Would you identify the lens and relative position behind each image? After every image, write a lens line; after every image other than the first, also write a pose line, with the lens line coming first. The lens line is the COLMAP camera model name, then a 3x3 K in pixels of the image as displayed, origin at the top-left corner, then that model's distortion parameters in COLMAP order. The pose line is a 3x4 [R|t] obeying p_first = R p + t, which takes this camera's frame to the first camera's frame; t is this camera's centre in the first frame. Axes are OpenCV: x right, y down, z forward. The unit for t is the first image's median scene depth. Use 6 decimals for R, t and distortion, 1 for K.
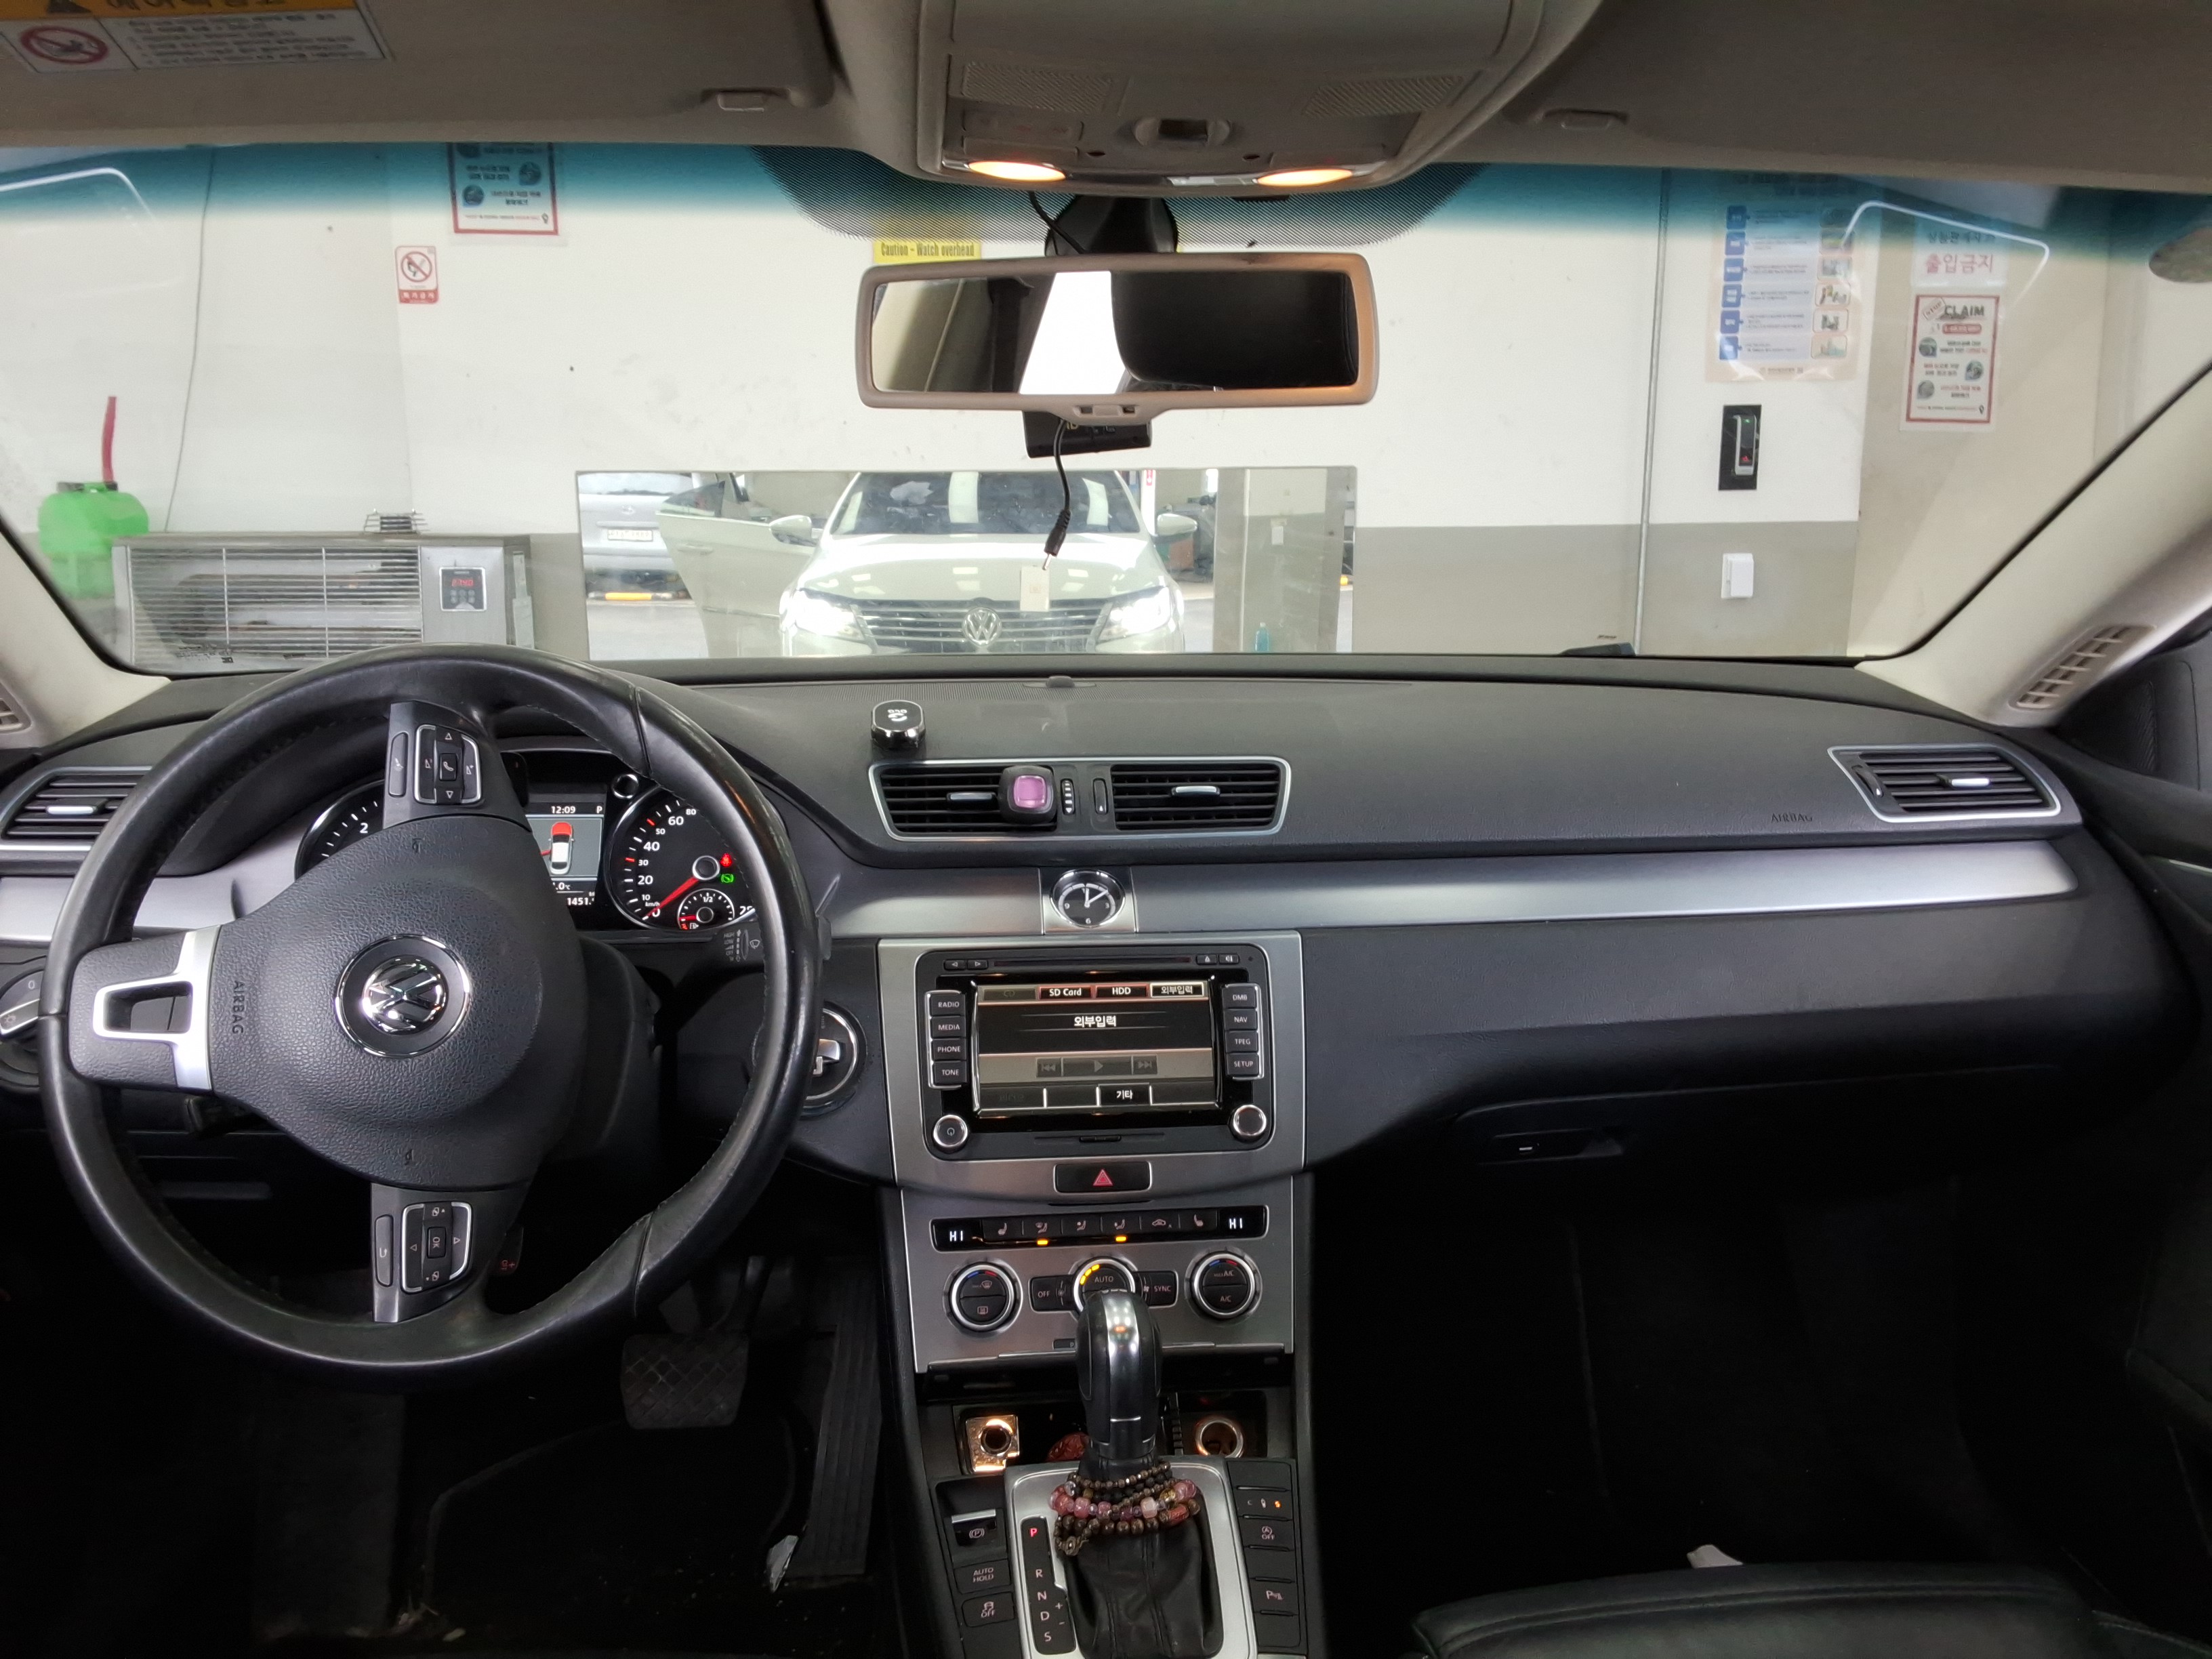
lens RADIAL K [[1761.5, 0, 1112.8], [0, 1761.5, 841.3], [0, 0, 1]] dist [0.148595, -0.263364]
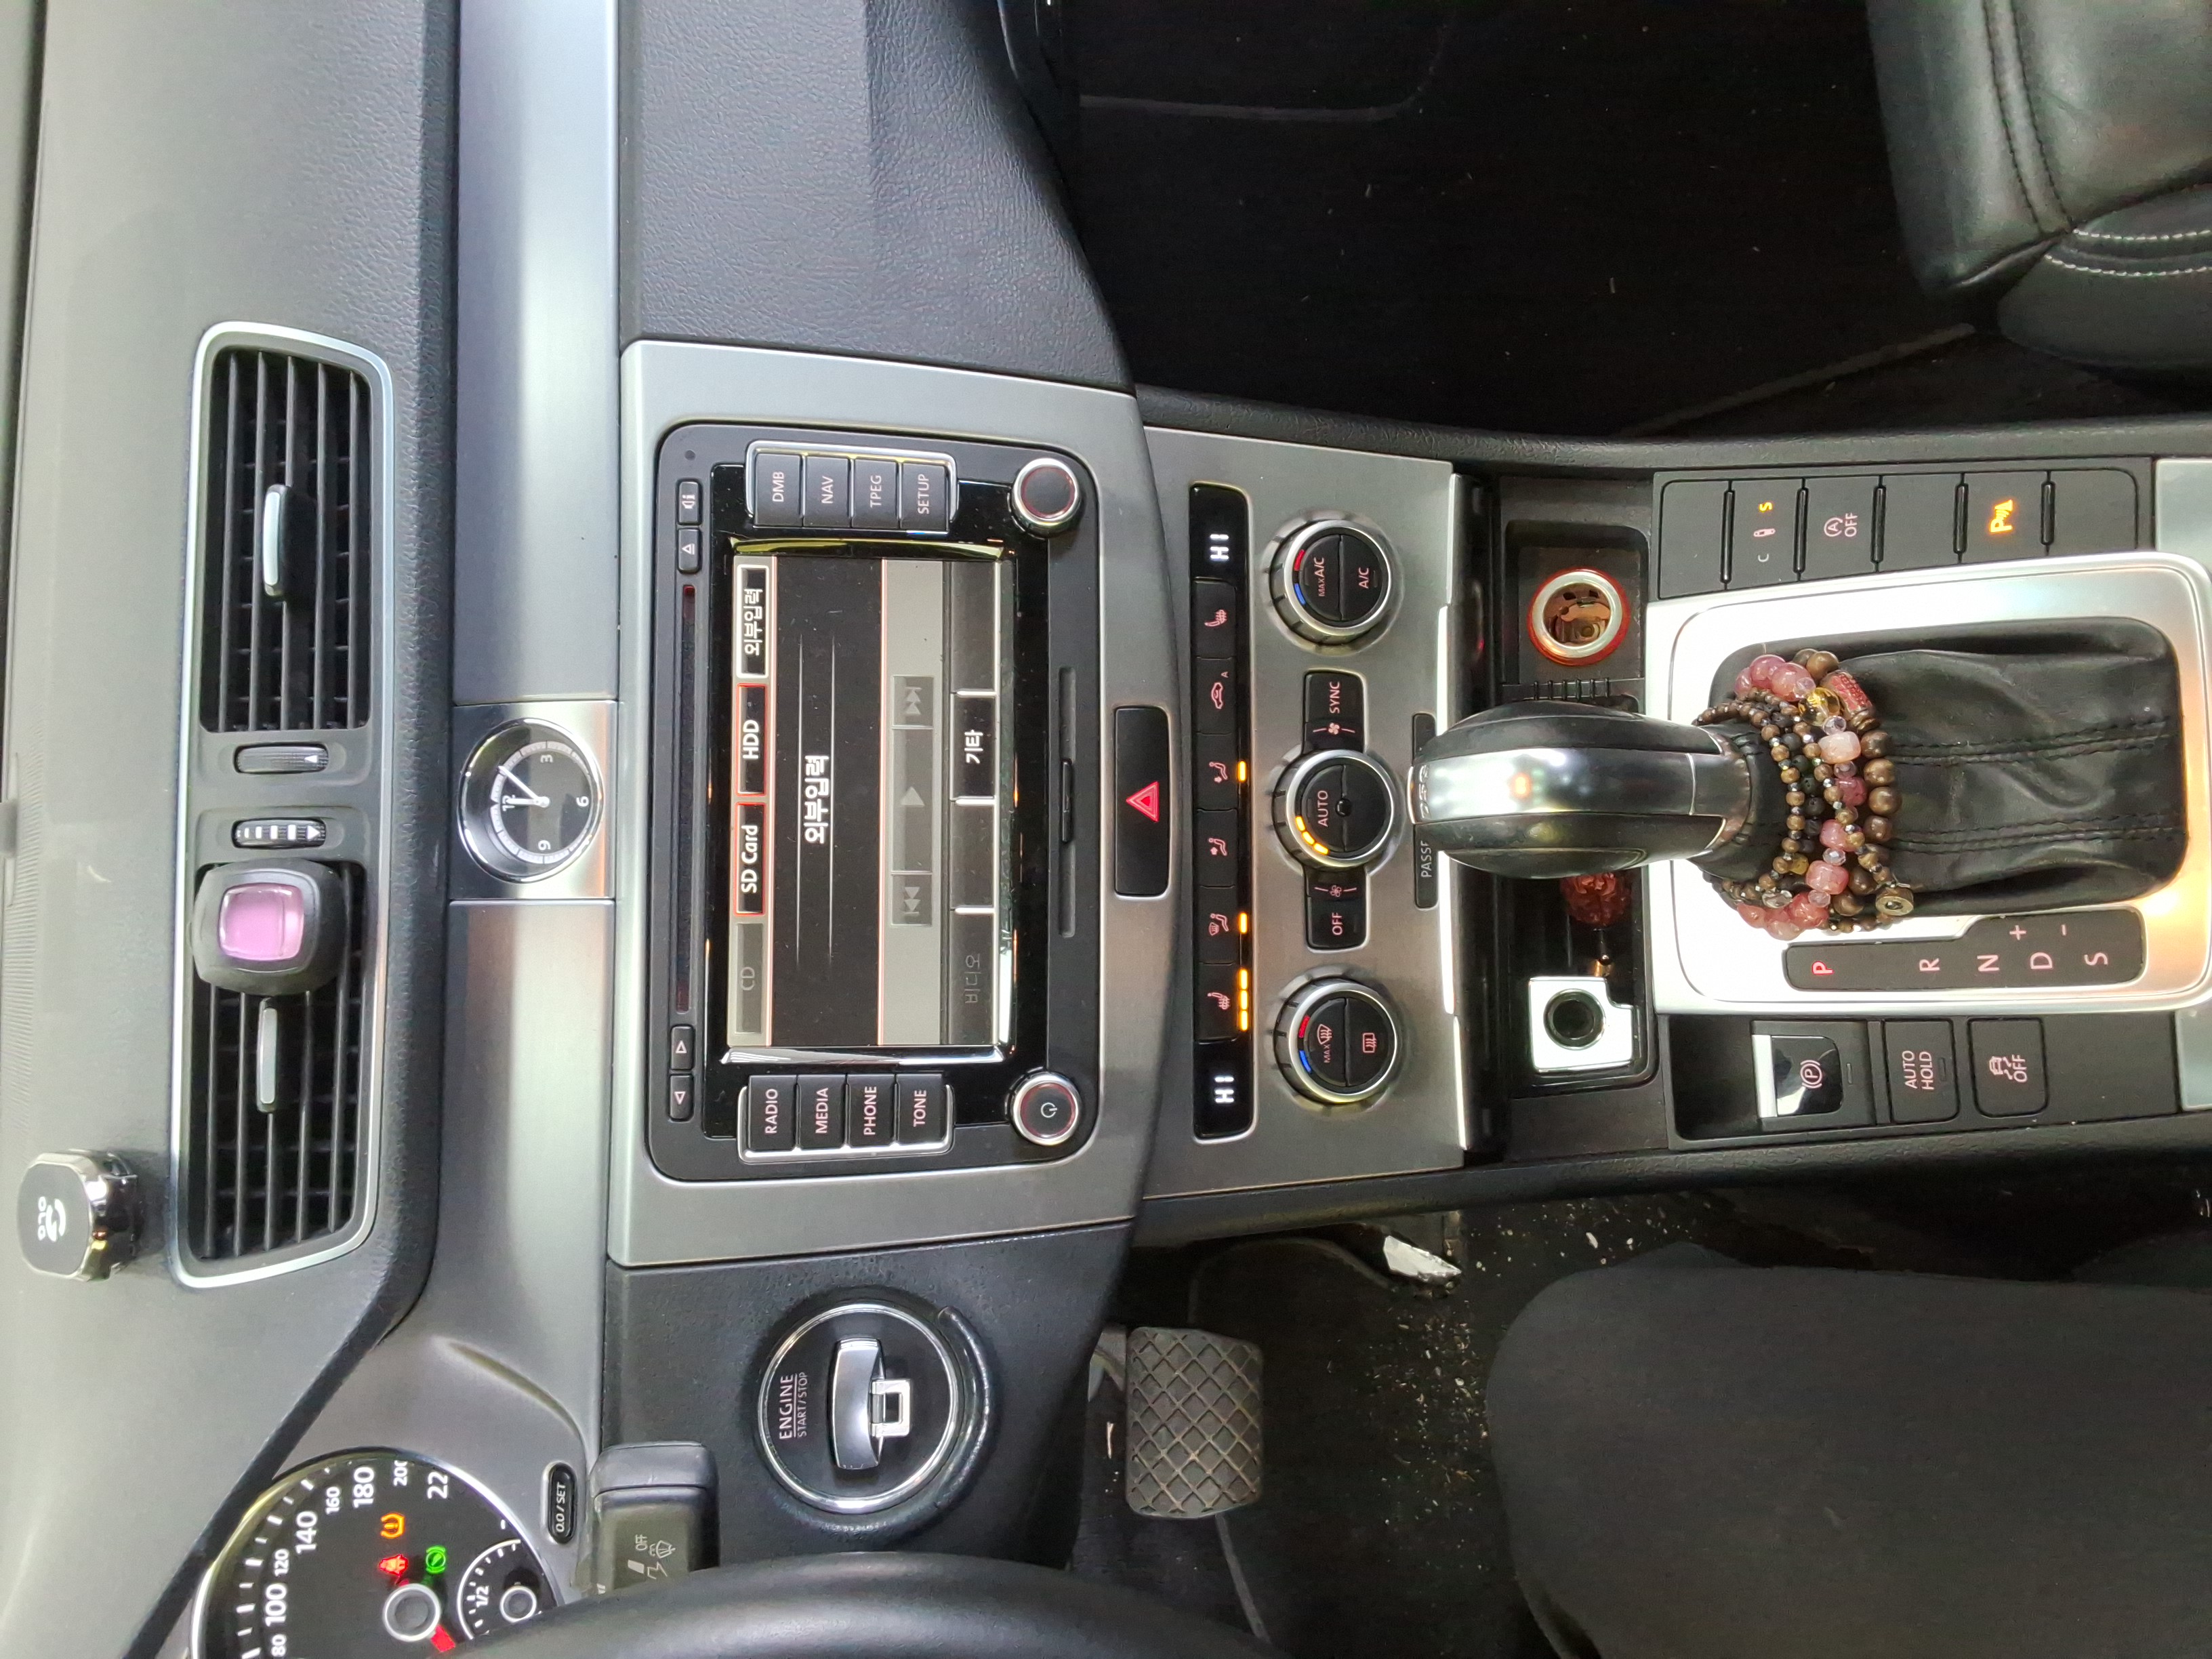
lens RADIAL K [[1761.5, 0, 1112.8], [0, 1761.5, 841.3], [0, 0, 1]] dist [0.148595, -0.263364]
pose [[0.057000, -0.998011, -0.026937, -0.003973], [0.909733, 0.040806, 0.413184, -0.021970], [-0.411263, -0.048057, 0.910249, 0.533752]]
